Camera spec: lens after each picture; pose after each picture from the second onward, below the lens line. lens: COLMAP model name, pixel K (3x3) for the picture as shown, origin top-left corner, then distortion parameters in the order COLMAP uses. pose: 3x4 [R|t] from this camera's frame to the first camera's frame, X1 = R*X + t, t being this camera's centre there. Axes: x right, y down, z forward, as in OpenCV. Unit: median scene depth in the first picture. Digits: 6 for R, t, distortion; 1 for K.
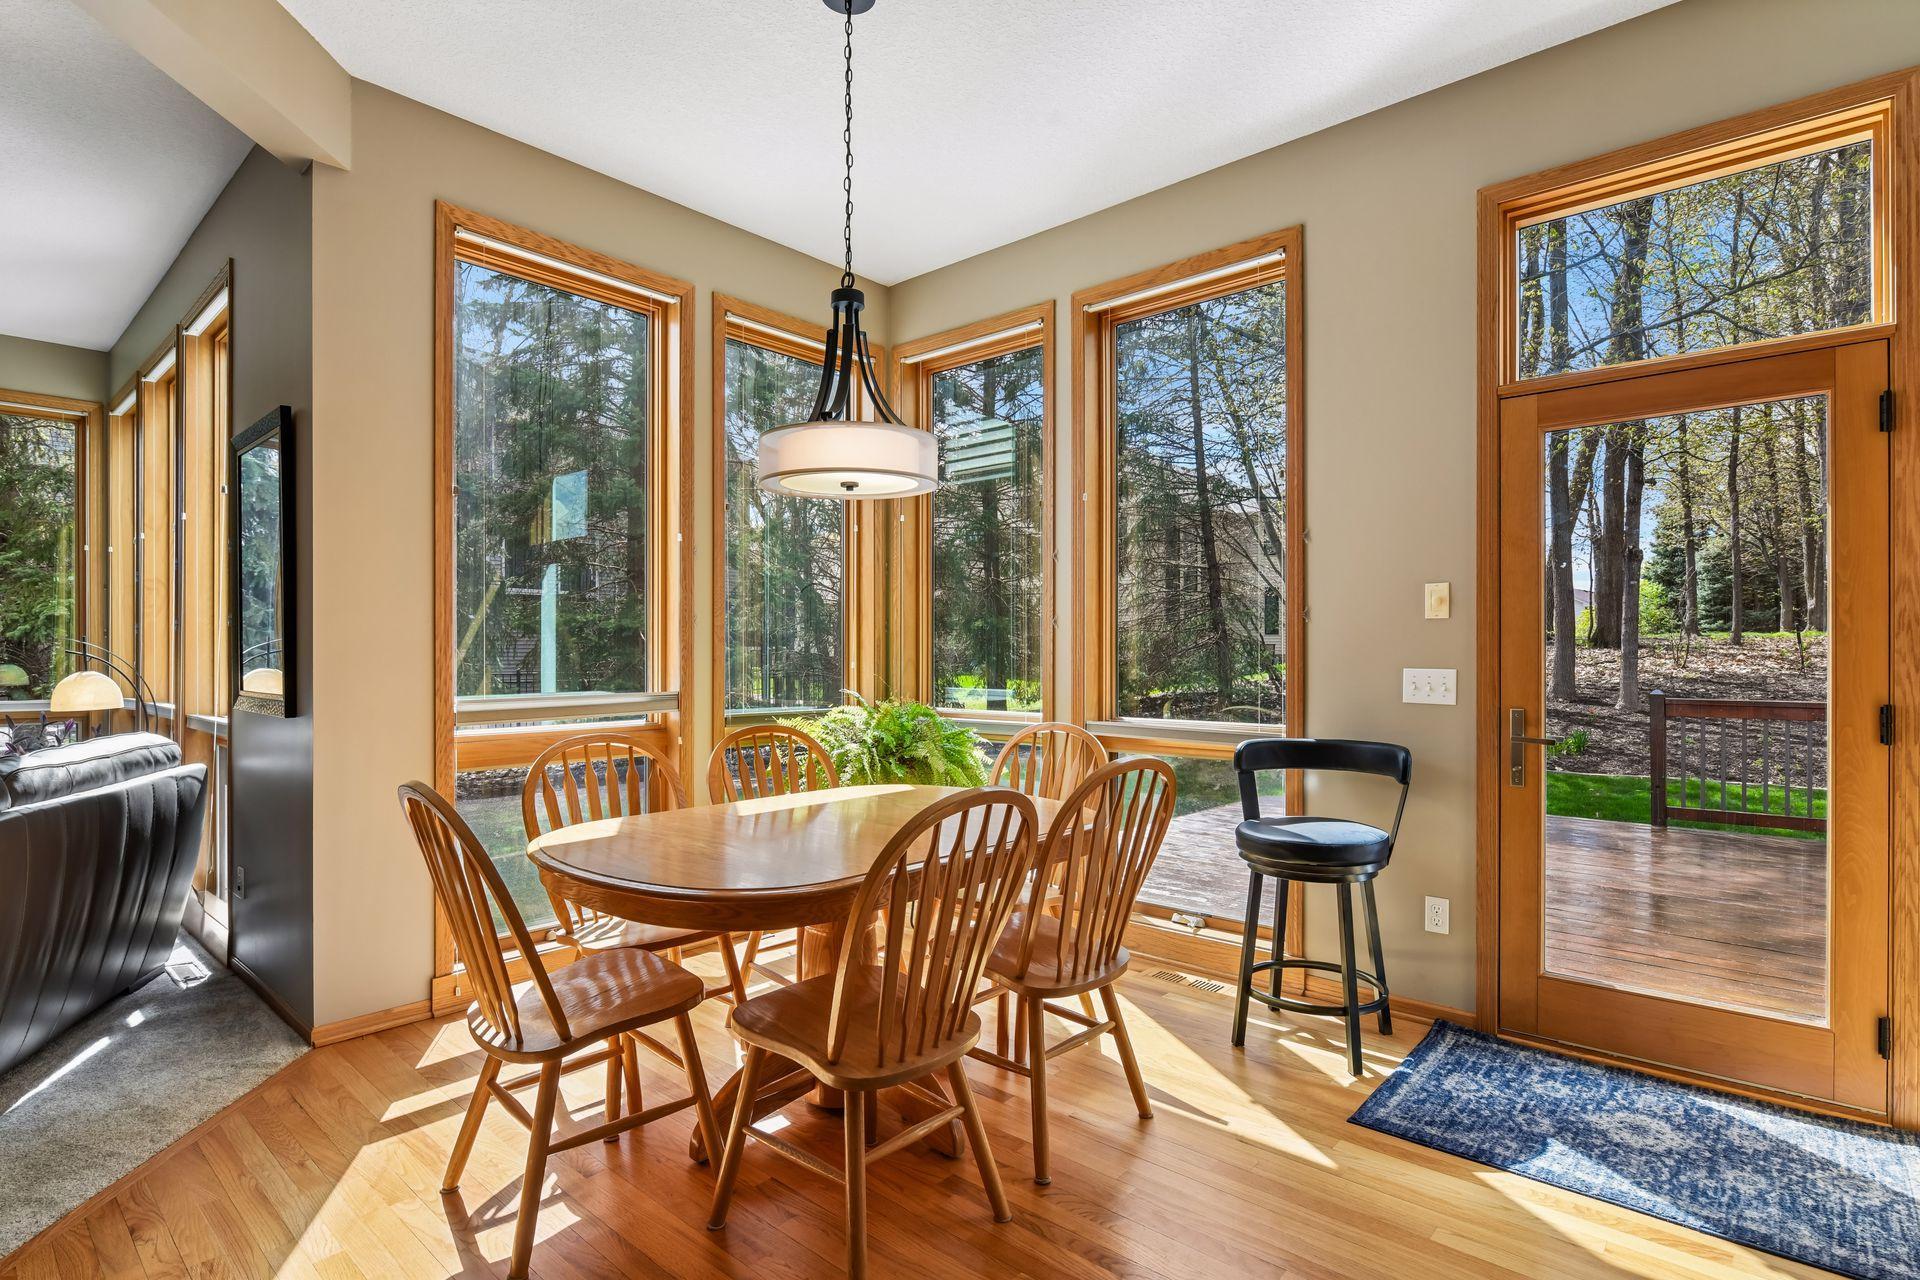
lens RADIAL K [[960.6, 0, 951.1], [0, 960.6, 658.7], [0, 0, 1]] dist [-0.013827, 0.000702]
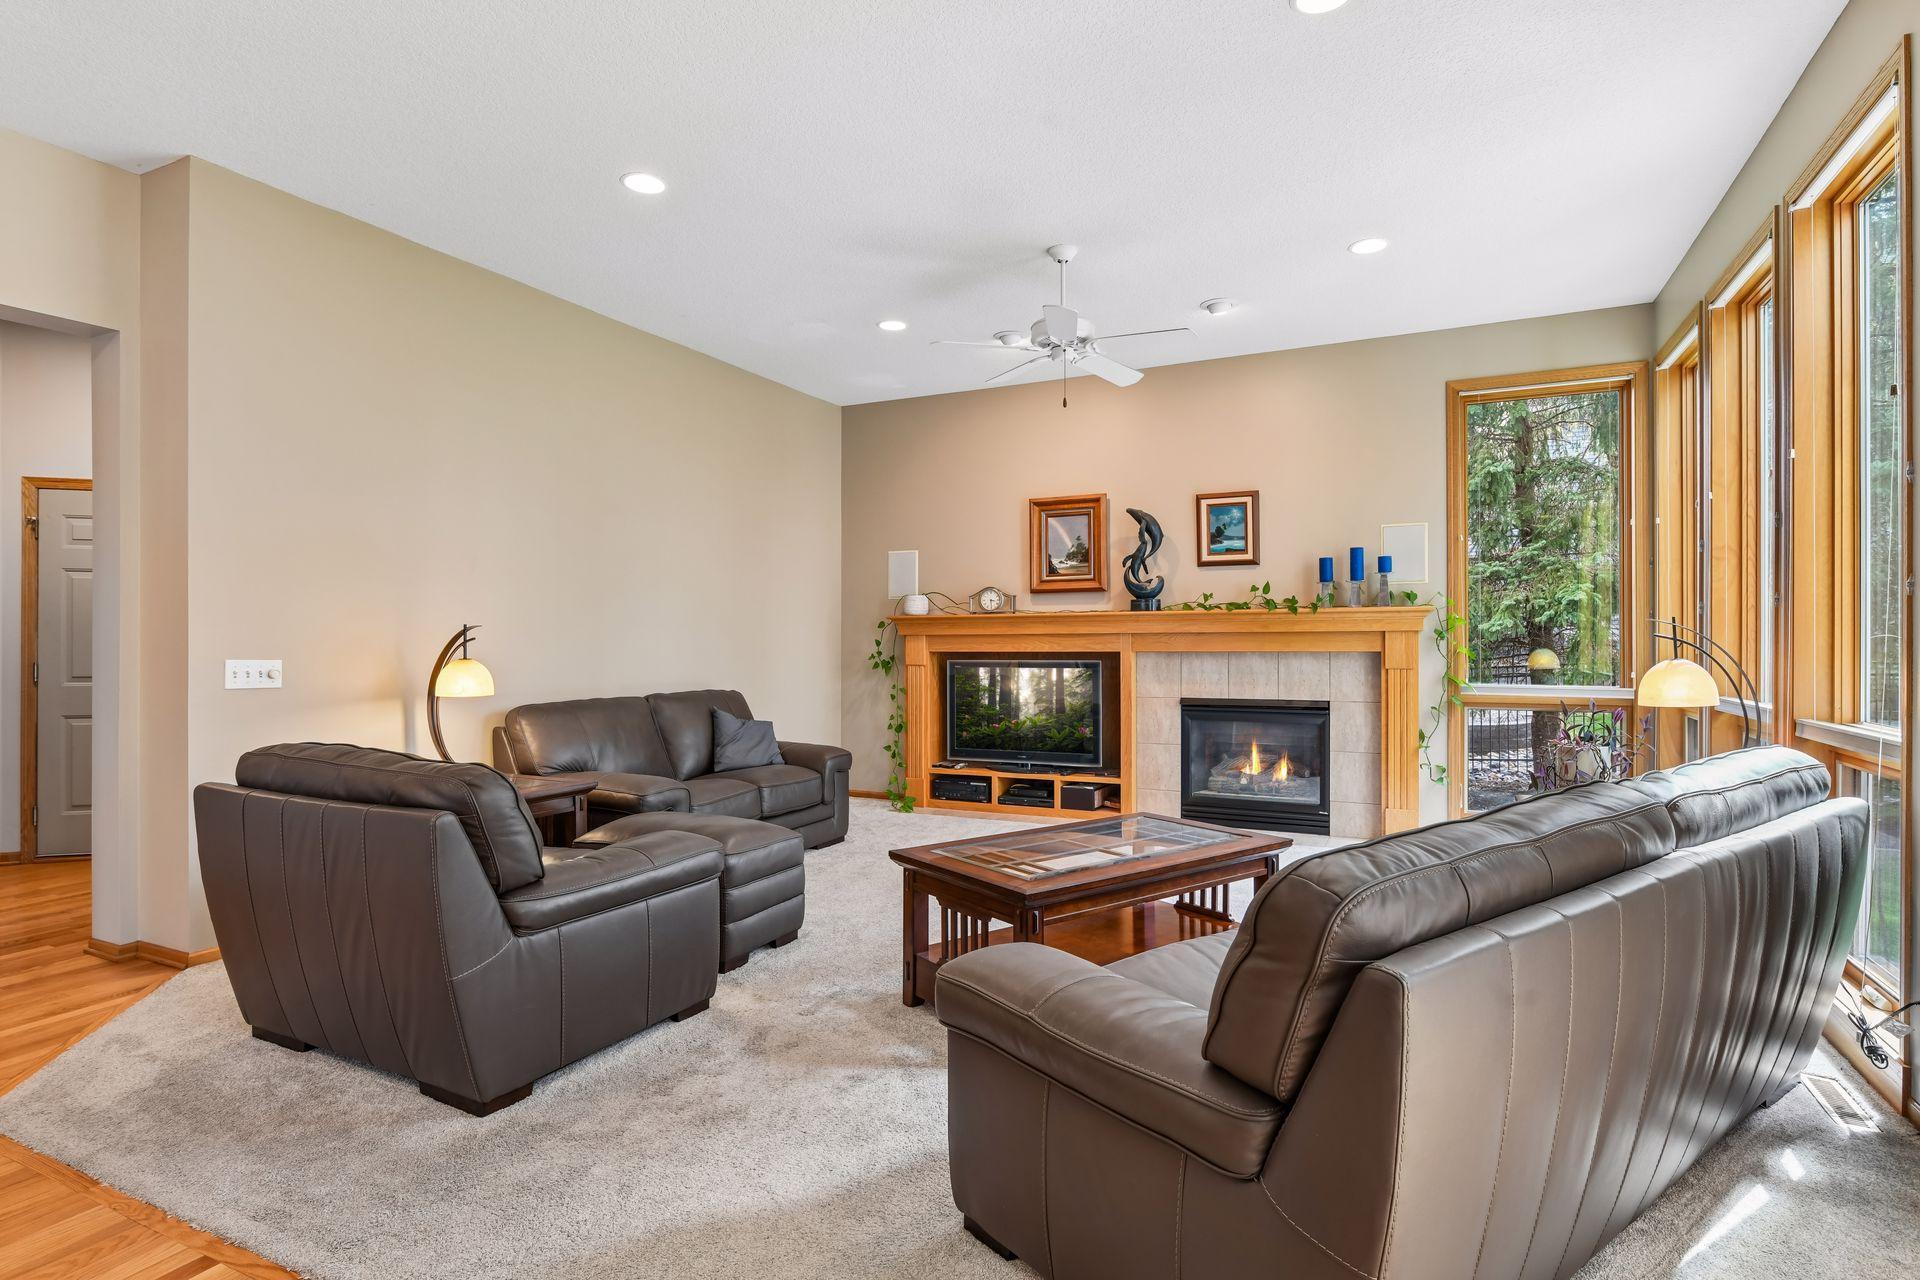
lens RADIAL K [[960.6, 0, 957.7], [0, 960.6, 643.1], [0, 0, 1]] dist [-0.013827, 0.000702]
pose [[0.268470, 0.004435, -0.963278, -0.122983], [-0.004794, 0.999983, 0.003268, 0.000210], [0.963276, 0.003740, 0.268487, 0.078186]]
